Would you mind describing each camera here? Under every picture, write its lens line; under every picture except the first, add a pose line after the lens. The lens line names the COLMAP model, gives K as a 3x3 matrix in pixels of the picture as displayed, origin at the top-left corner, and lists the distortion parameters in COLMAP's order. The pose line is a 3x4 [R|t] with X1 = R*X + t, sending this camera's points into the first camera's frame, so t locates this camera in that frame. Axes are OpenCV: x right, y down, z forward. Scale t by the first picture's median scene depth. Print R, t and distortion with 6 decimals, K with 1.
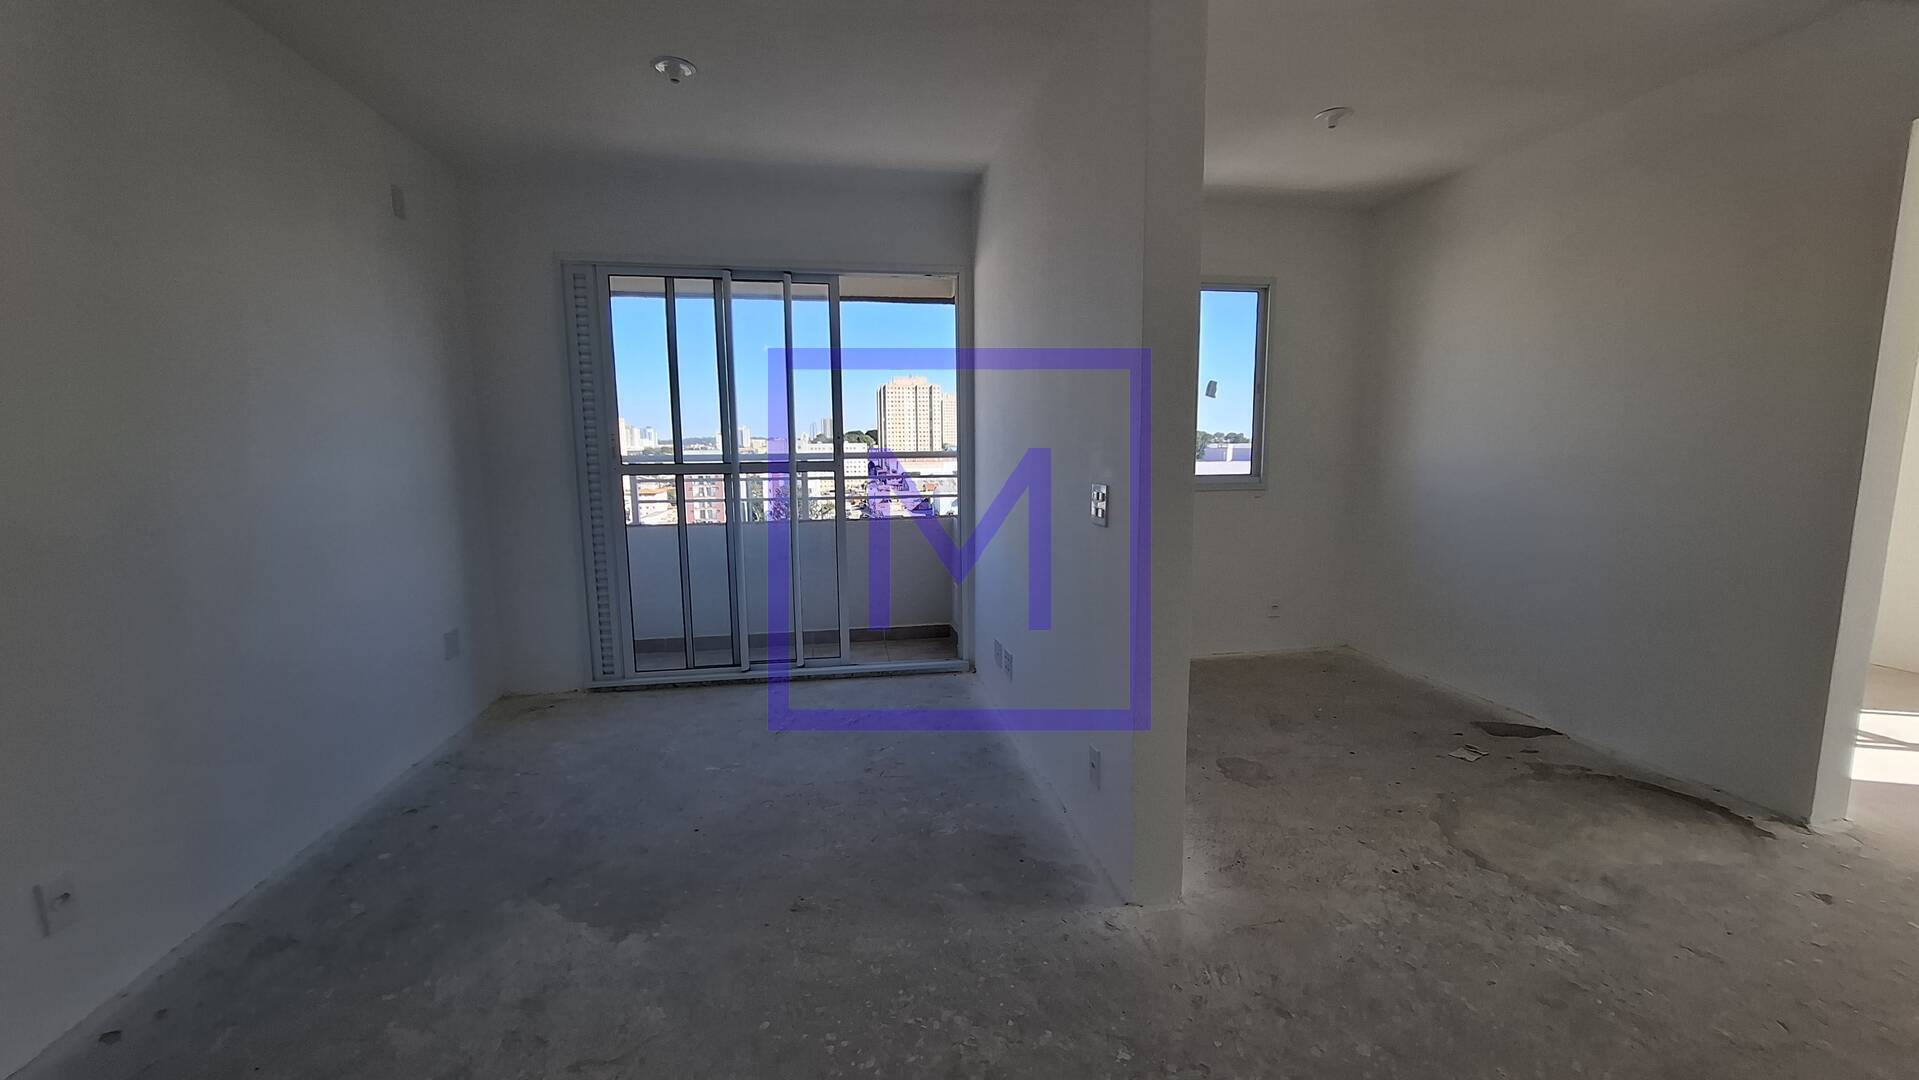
lens RADIAL K [[761.9, 0, 967.0], [0, 761.9, 543.5], [0, 0, 1]] dist [-0.016370, 0.008847]
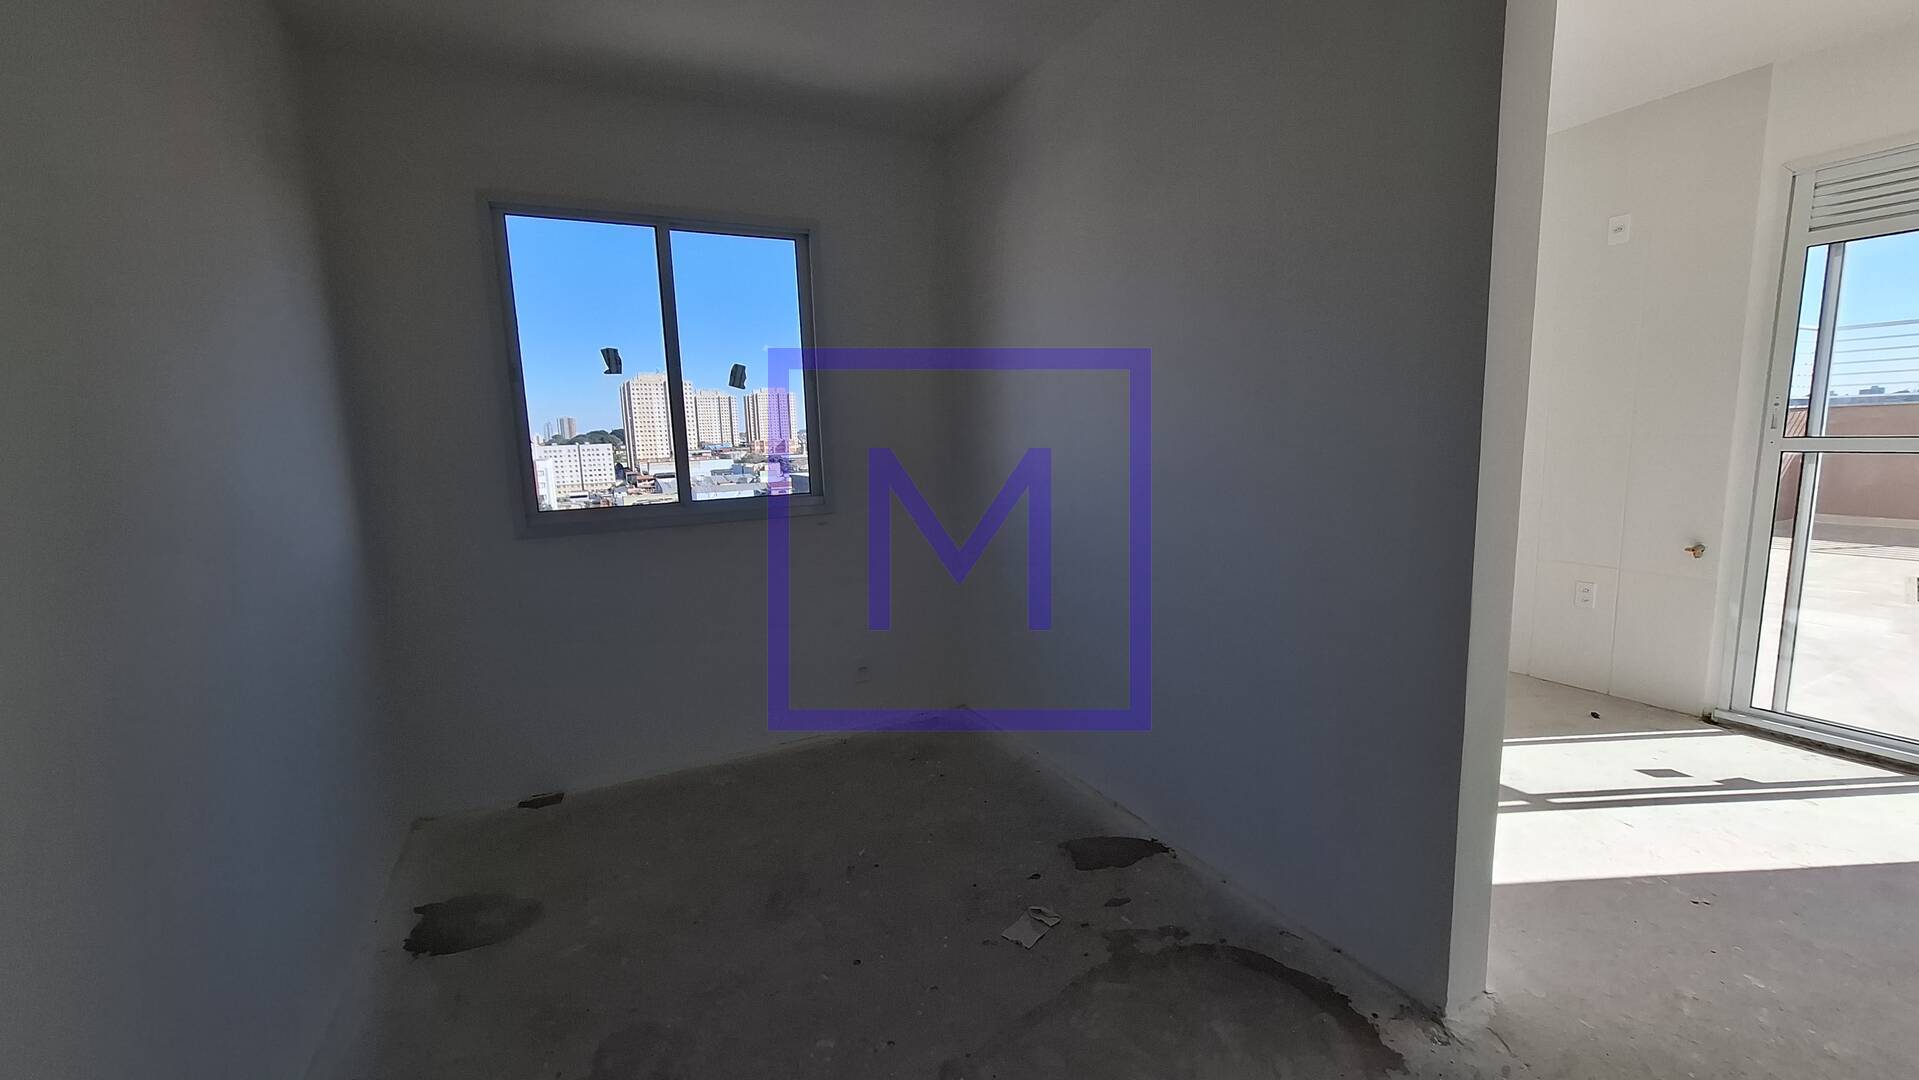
lens RADIAL K [[760.9, 0, 959.5], [0, 760.9, 540.0], [0, 0, 1]] dist [-0.011116, 0.005586]
pose [[0.957119, -0.067171, 0.281800, 0.343887], [0.066057, 0.997725, 0.013465, -0.053330], [-0.282064, 0.005727, 0.959379, 0.302337]]
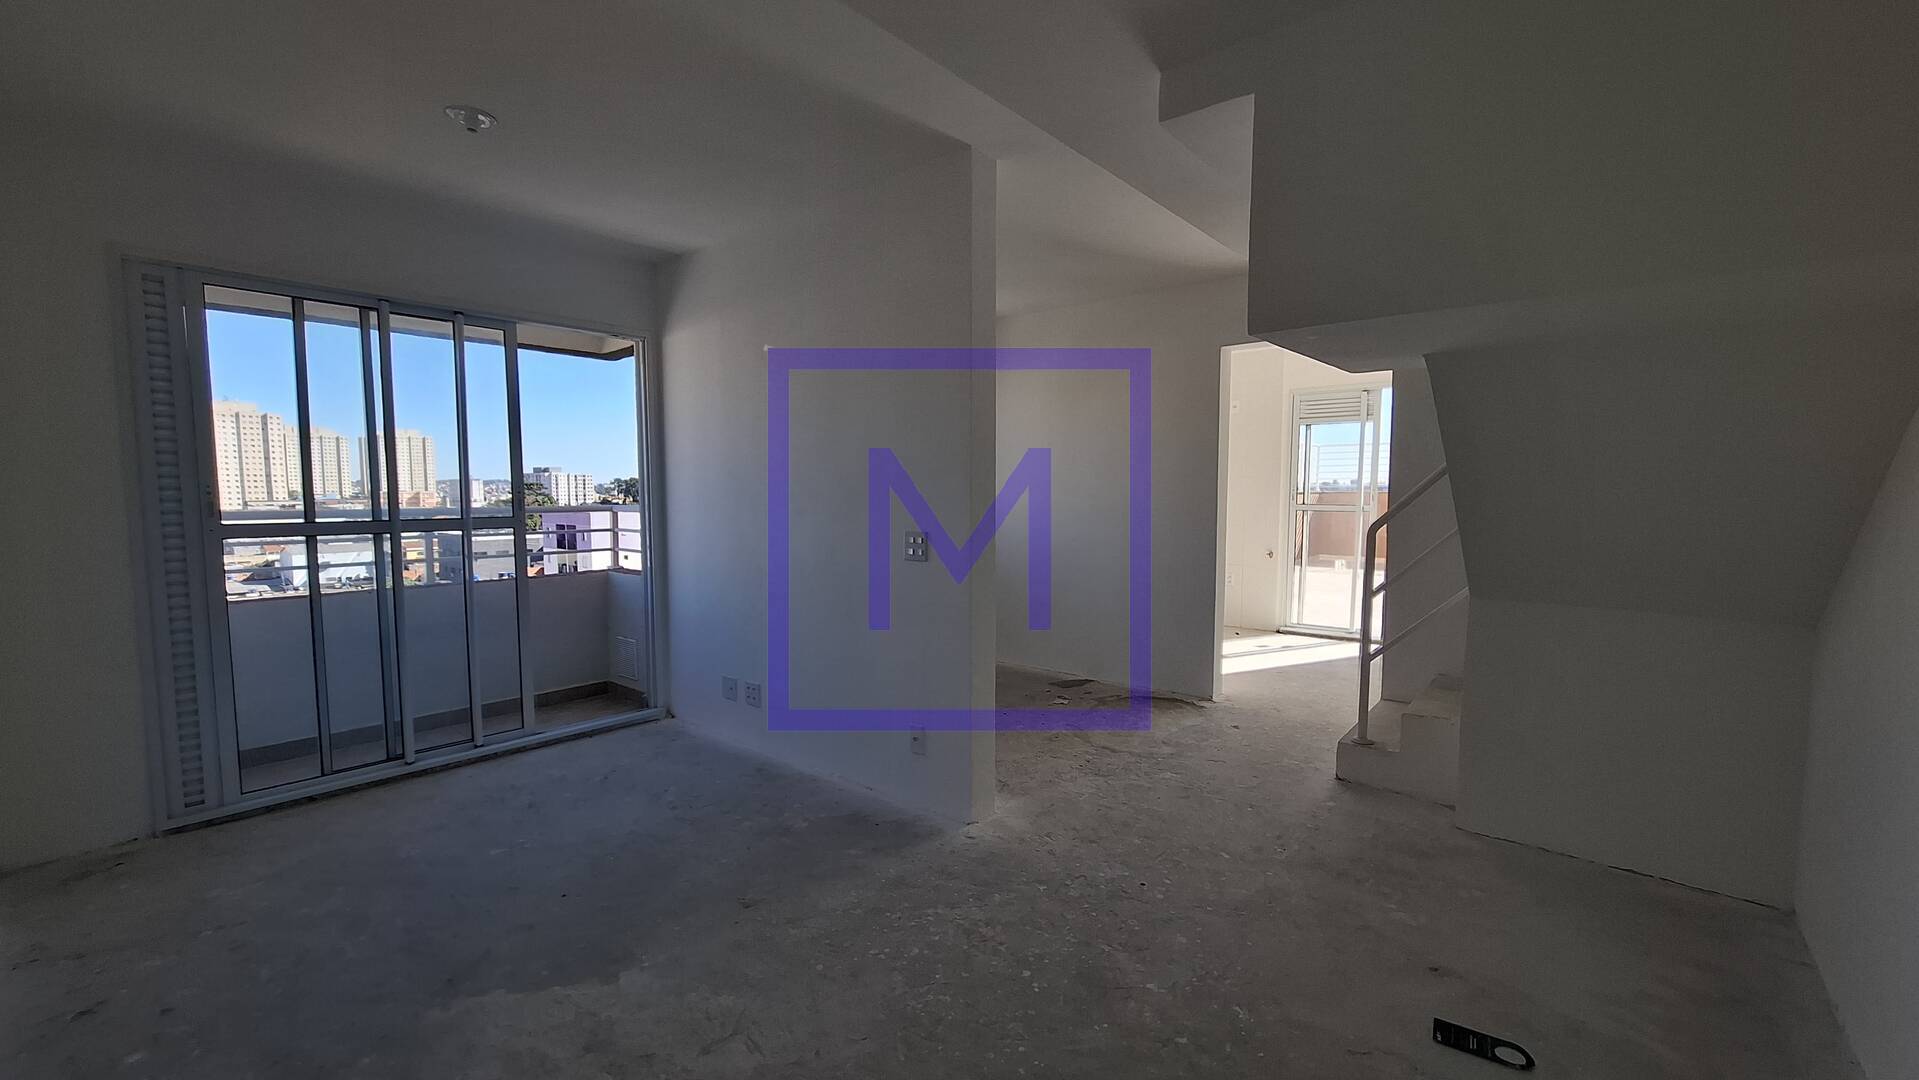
lens RADIAL K [[765.1, 0, 965.3], [0, 765.1, 536.7], [0, 0, 1]] dist [-0.003479, 0.000187]
pose [[0.771833, -0.031912, 0.635024, -0.359245], [0.077540, 0.996009, -0.044192, 0.001519], [-0.631079, 0.083349, 0.771228, -0.075834]]
